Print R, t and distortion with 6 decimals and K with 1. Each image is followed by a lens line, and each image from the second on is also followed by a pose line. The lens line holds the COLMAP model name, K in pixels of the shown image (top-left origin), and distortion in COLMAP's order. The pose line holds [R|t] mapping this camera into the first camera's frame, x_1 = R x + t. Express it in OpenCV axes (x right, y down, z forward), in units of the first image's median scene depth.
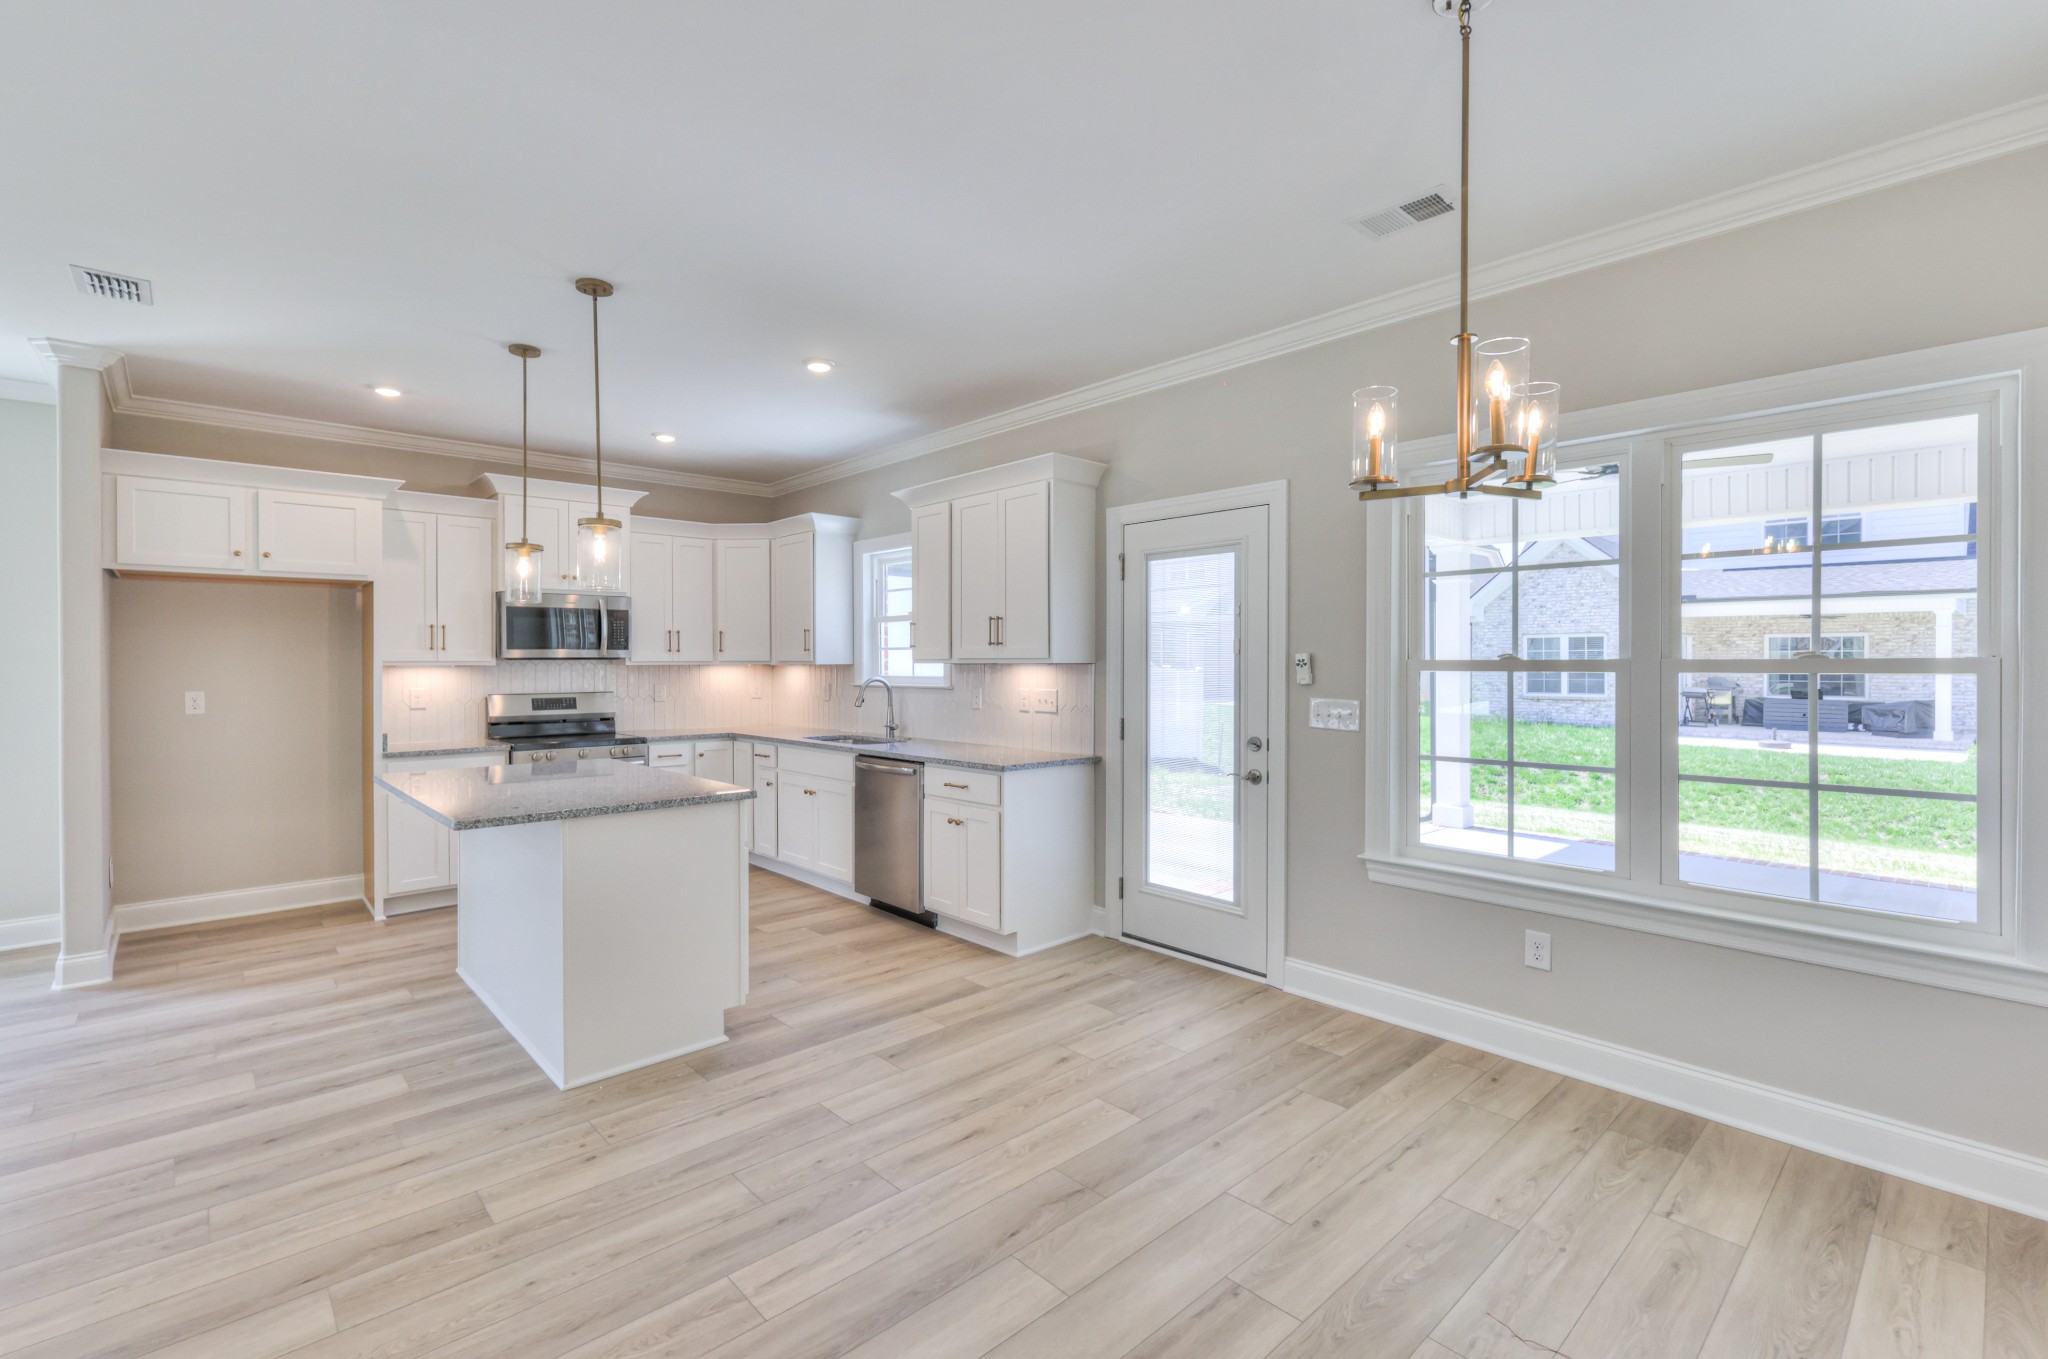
lens RADIAL K [[898.7, 0, 1030.9], [0, 898.7, 677.6], [0, 0, 1]] dist [0.009337, 0.000465]
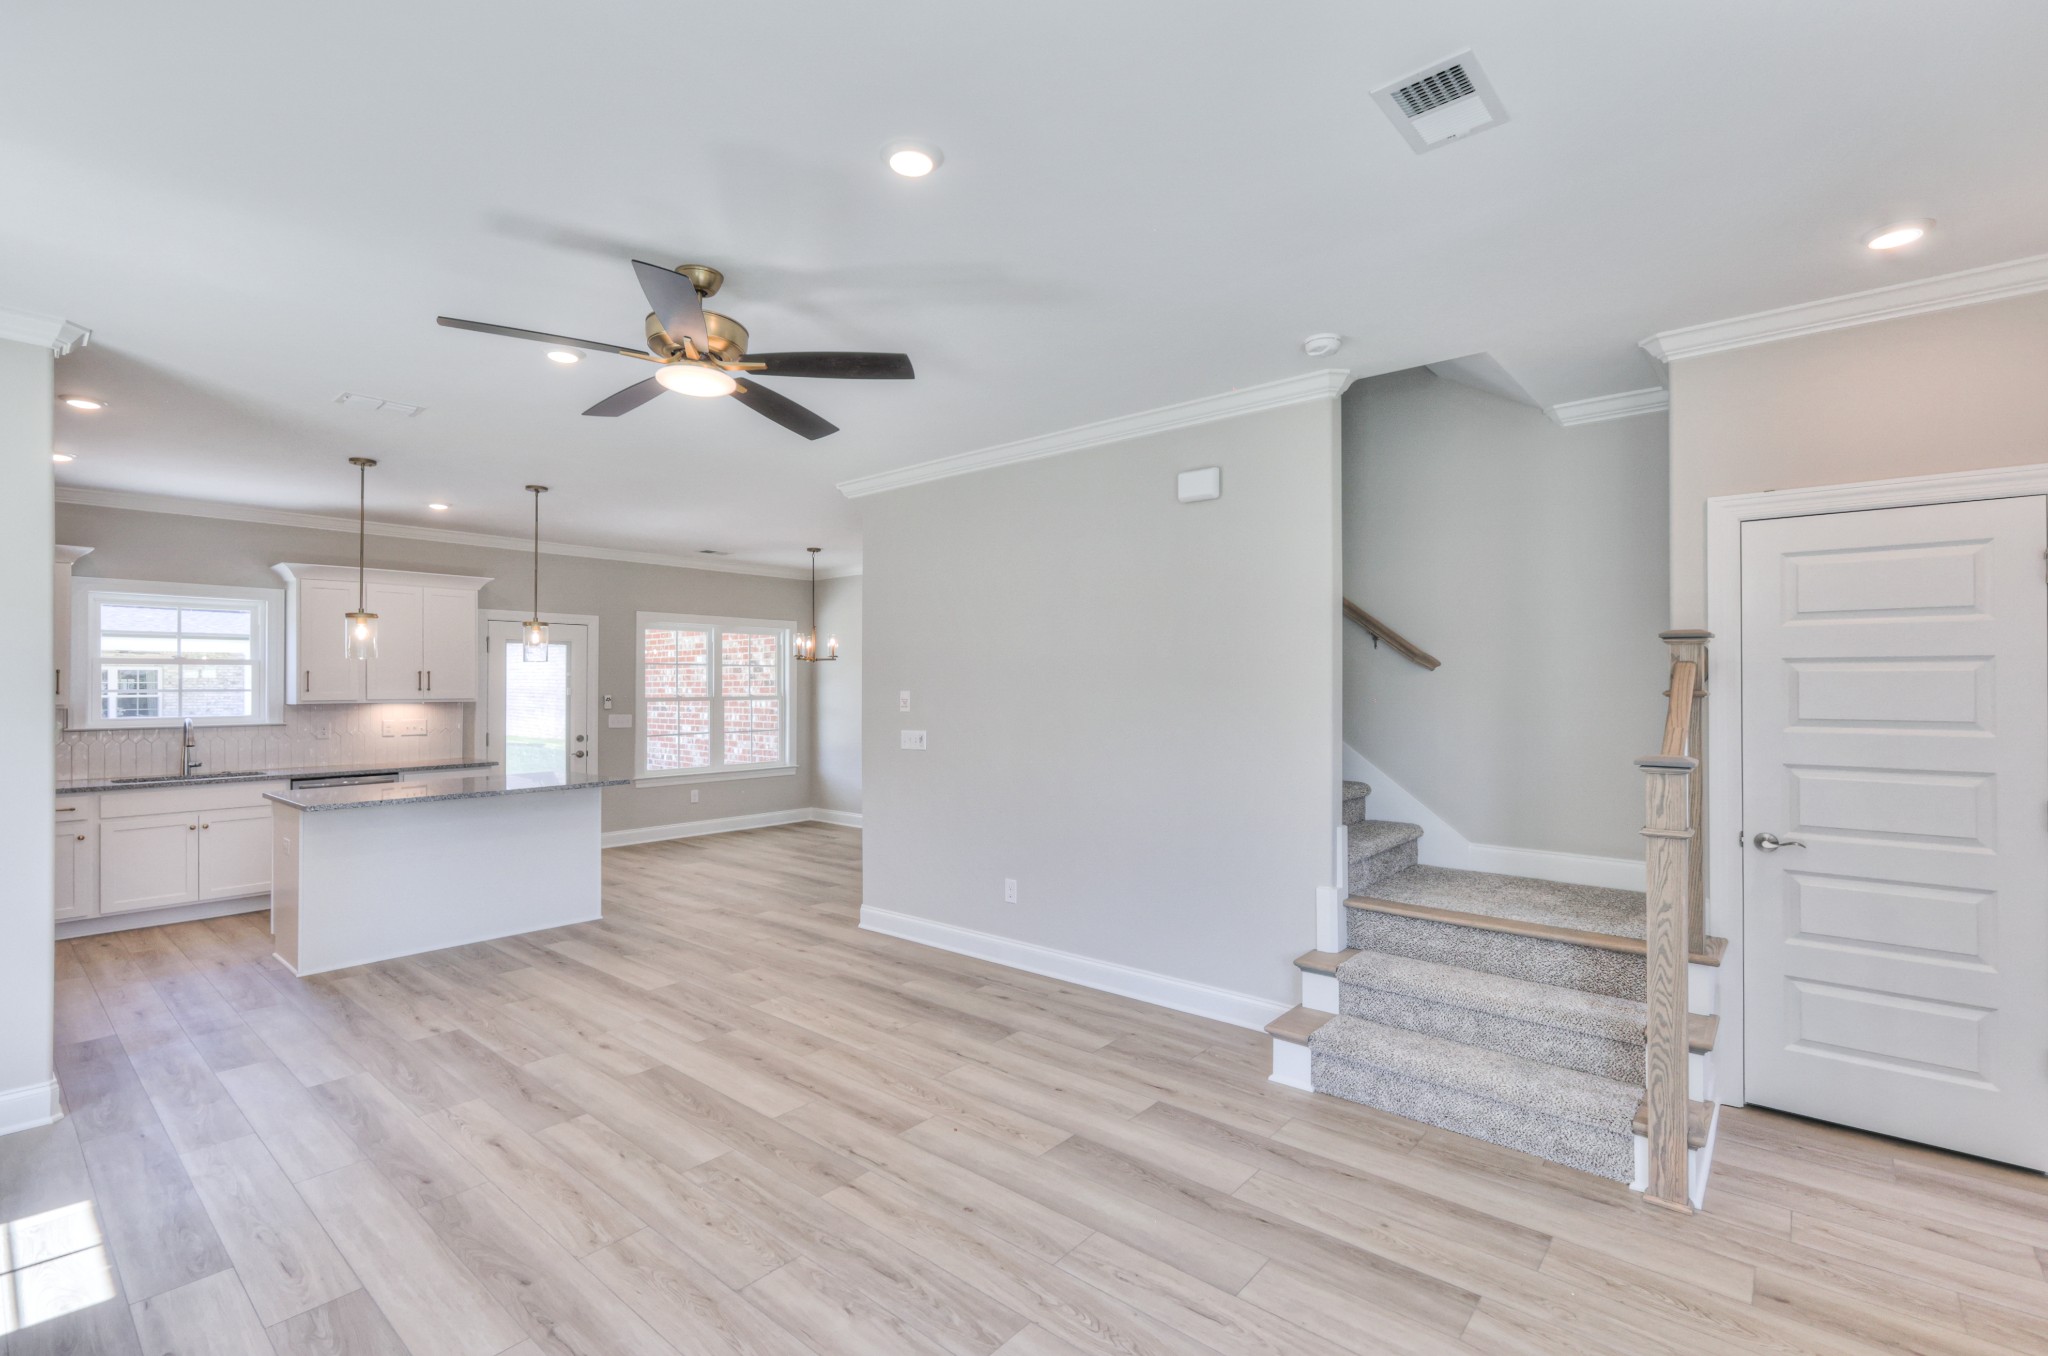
lens RADIAL K [[898.7, 0, 1030.9], [0, 898.7, 676.1], [0, 0, 1]] dist [0.009337, 0.000465]
pose [[-0.128229, 0.012075, 0.991671, -1.960496], [0.017548, 0.999797, -0.009905, -0.031898], [-0.991589, 0.016131, -0.128415, 0.224997]]
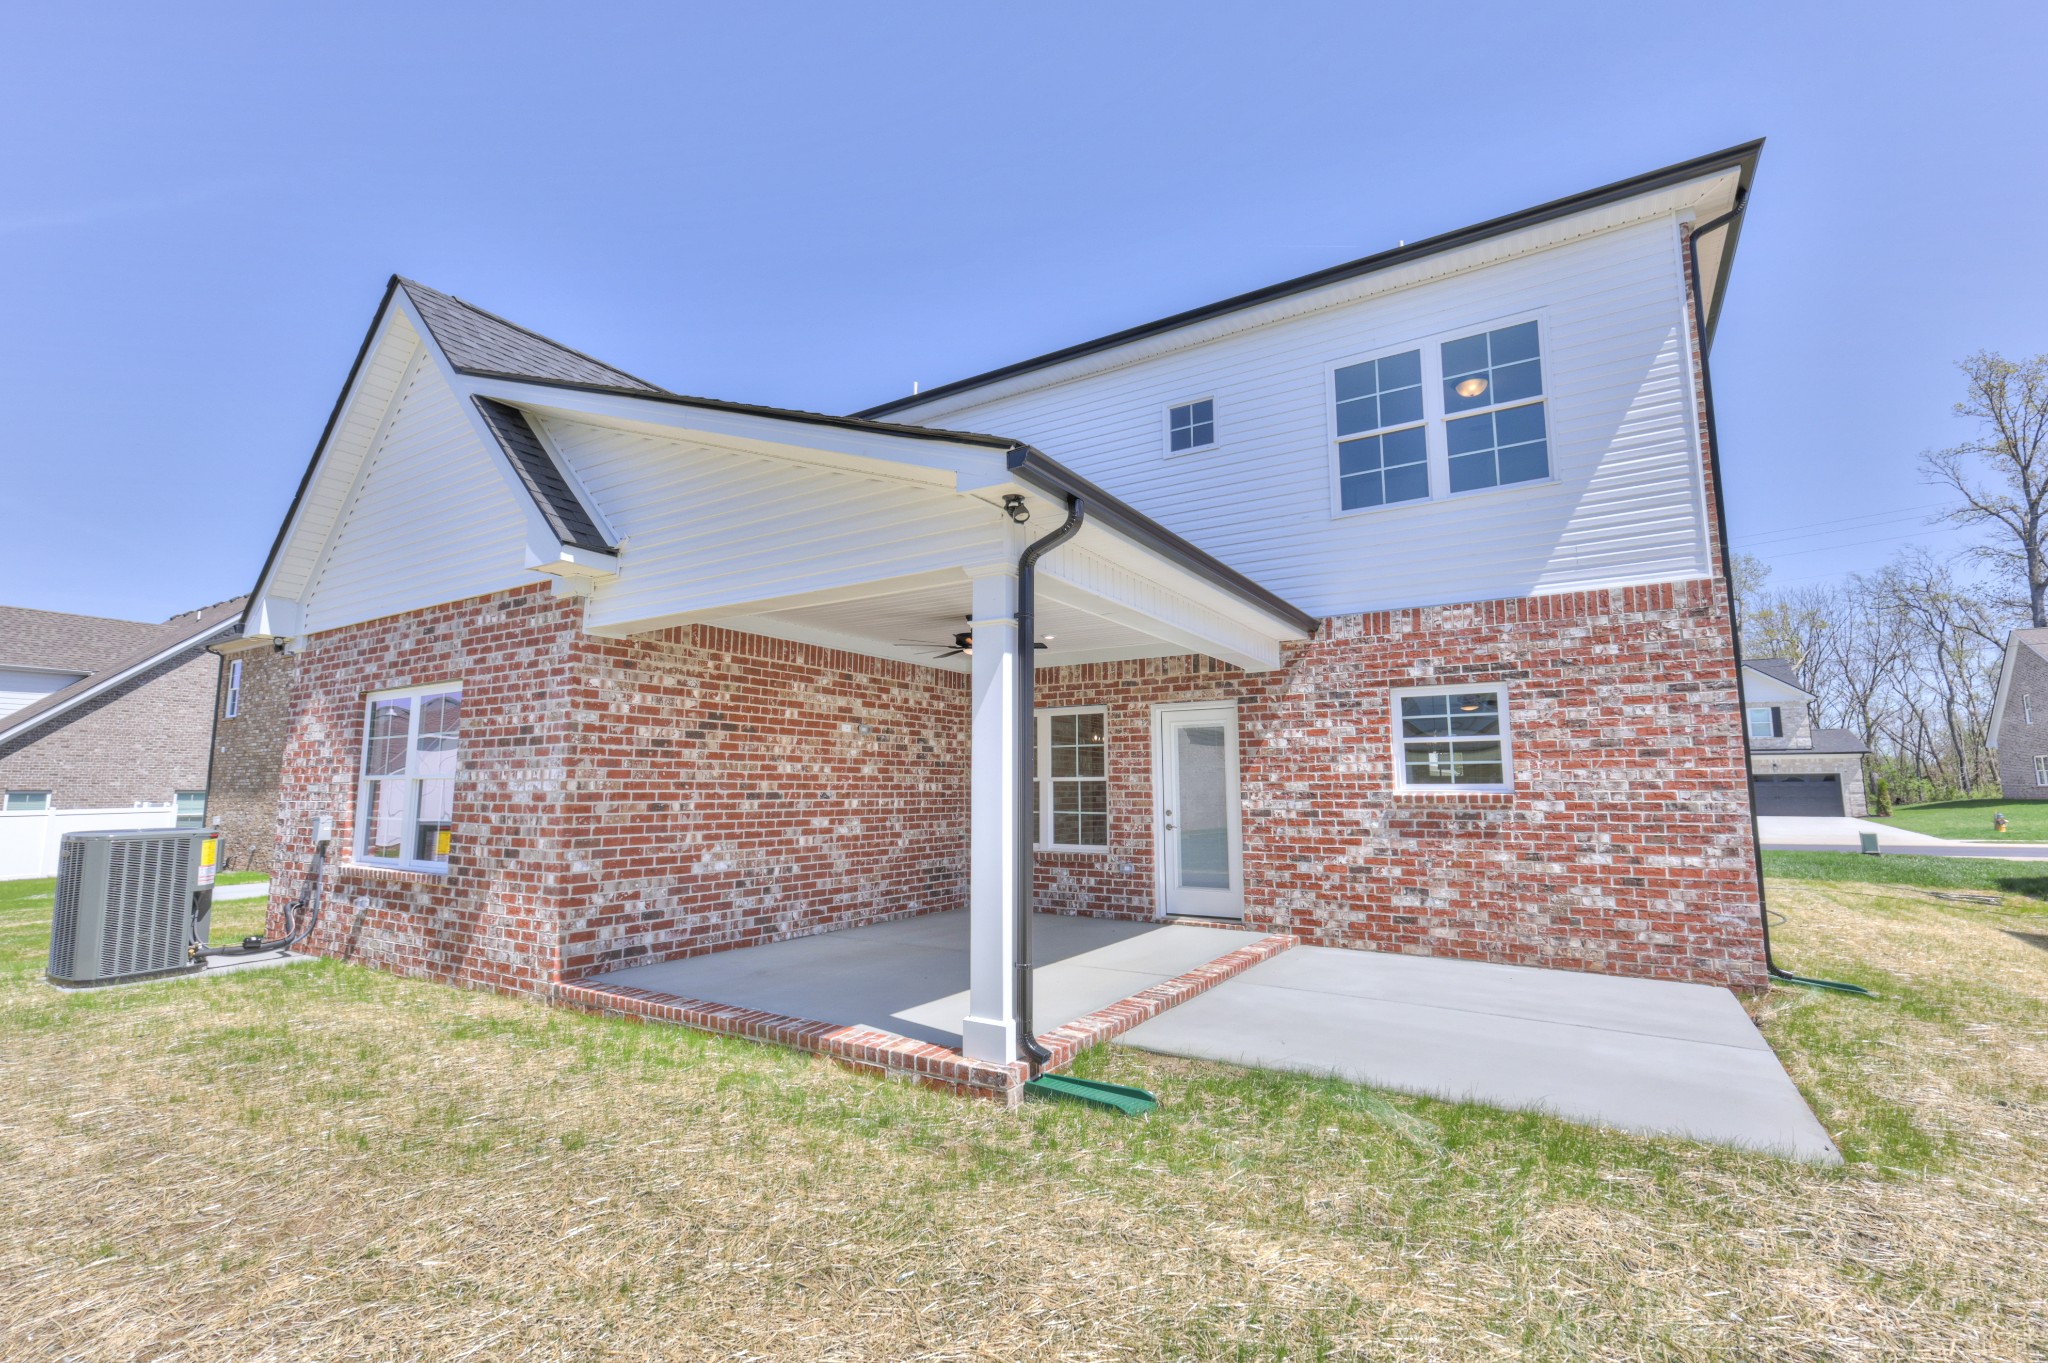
lens RADIAL K [[945.3, 0, 1024.0], [0, 945.3, 681.5], [0, 0, 1]] dist [0.009653, -0.001010]
pose [[-0.974349, -0.024127, -0.223744, 1.132135], [-0.000583, 0.994503, -0.104702, -0.006244], [0.225040, -0.101886, -0.969008, 3.225327]]
